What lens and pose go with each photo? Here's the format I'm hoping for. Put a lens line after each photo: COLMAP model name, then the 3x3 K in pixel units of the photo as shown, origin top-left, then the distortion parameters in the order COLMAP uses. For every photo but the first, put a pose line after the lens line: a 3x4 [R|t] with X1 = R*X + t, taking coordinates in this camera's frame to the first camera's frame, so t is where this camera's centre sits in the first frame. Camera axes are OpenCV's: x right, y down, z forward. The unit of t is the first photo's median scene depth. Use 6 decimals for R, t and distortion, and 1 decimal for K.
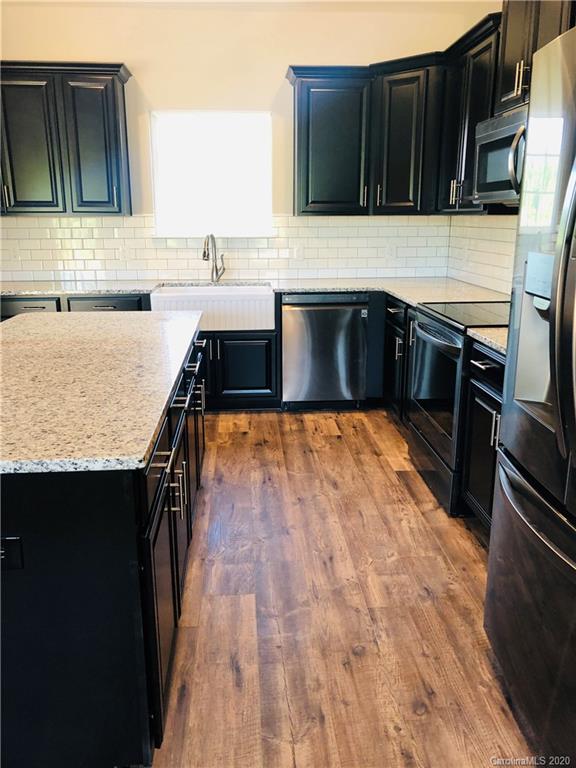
lens RADIAL K [[626.8, 0, 284.9], [0, 626.8, 382.6], [0, 0, 1]] dist [0.046994, -0.042616]
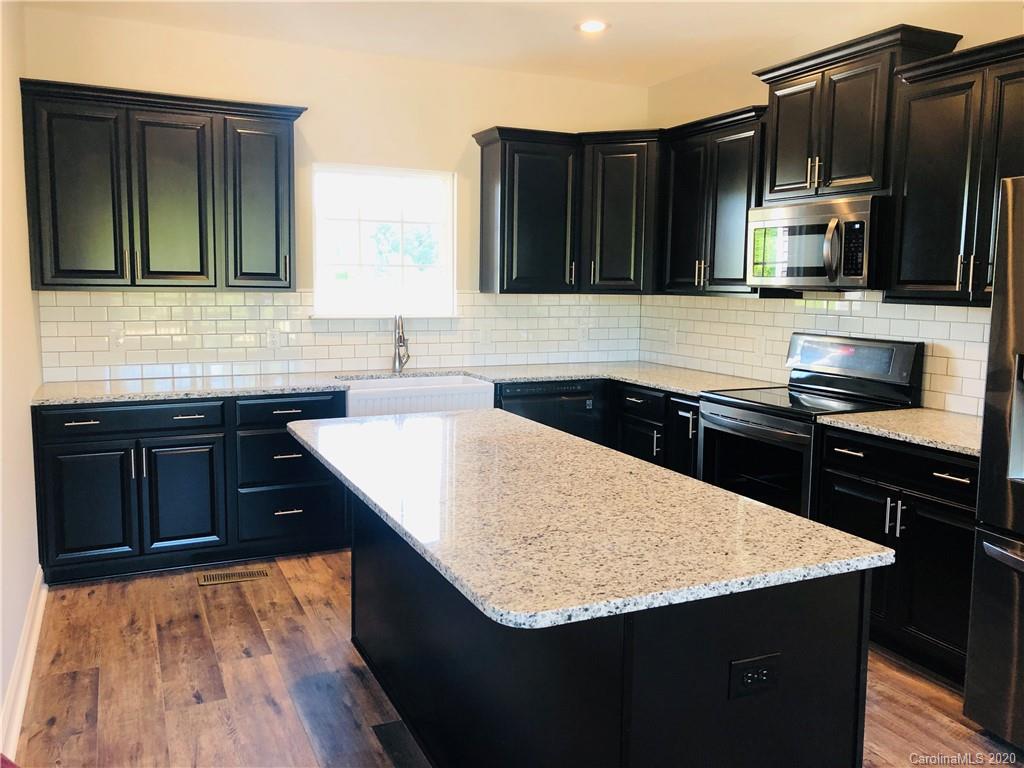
lens RADIAL K [[835.7, 0, 511.0], [0, 835.7, 378.9], [0, 0, 1]] dist [0.046994, -0.042616]
pose [[0.931446, -0.026699, 0.362899, -0.406031], [0.076821, 0.989255, -0.124394, -0.011611], [-0.355678, 0.143744, 0.923488, -0.026608]]
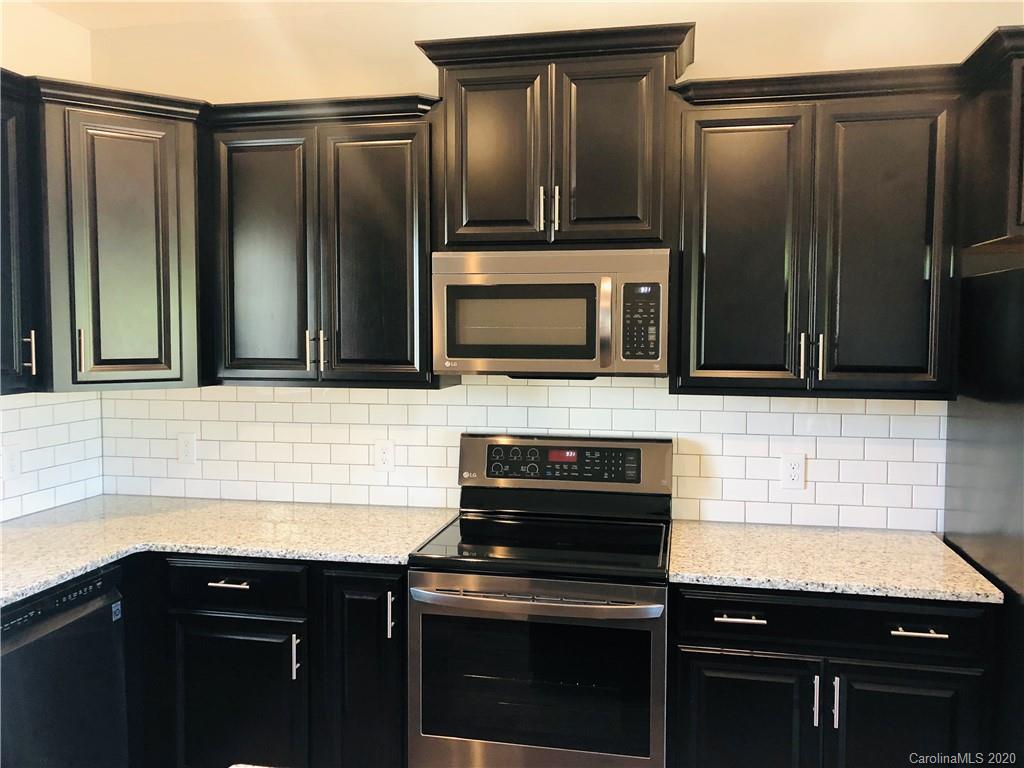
lens RADIAL K [[835.7, 0, 520.7], [0, 835.7, 371.1], [0, 0, 1]] dist [0.046994, -0.042616]
pose [[0.261779, -0.045286, 0.964065, -0.375424], [0.244030, 0.969546, -0.020720, -0.200483], [-0.933767, 0.240685, 0.264858, 0.565374]]
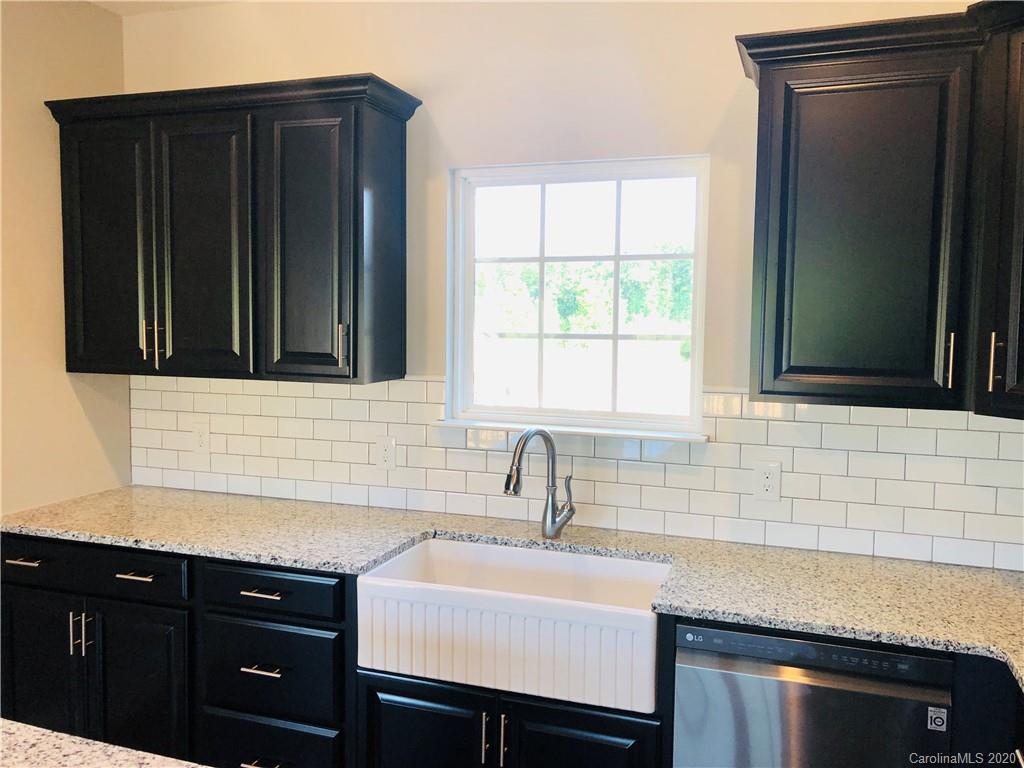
lens RADIAL K [[835.7, 0, 512.3], [0, 835.7, 365.1], [0, 0, 1]] dist [0.046994, -0.042616]
pose [[0.914788, 0.037469, -0.402192, 0.099461], [-0.116854, 0.977662, -0.174706, -0.194312], [0.386662, 0.206817, 0.898732, 0.516806]]
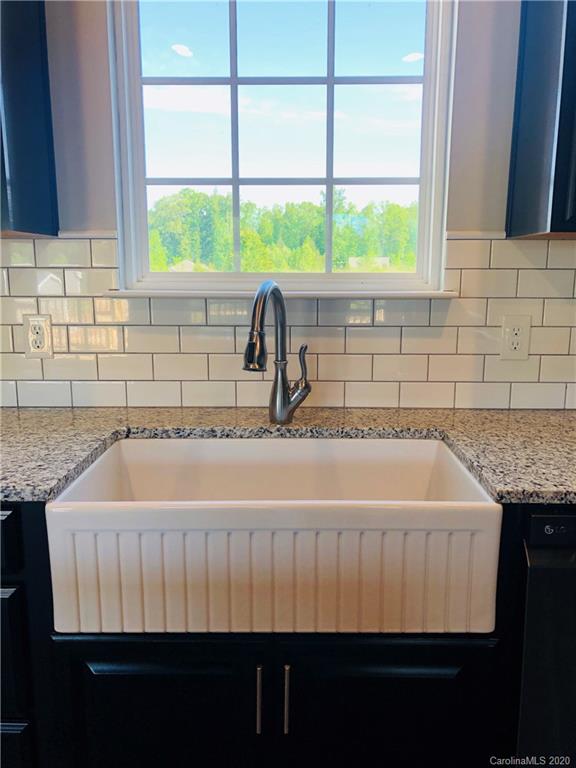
lens RADIAL K [[626.8, 0, 292.1], [0, 626.8, 380.5], [0, 0, 1]] dist [0.046994, -0.042616]
pose [[0.996709, 0.021741, -0.078098, -0.088276], [-0.027466, 0.996954, -0.072992, -0.178773], [0.076274, 0.074897, 0.994270, 0.740334]]
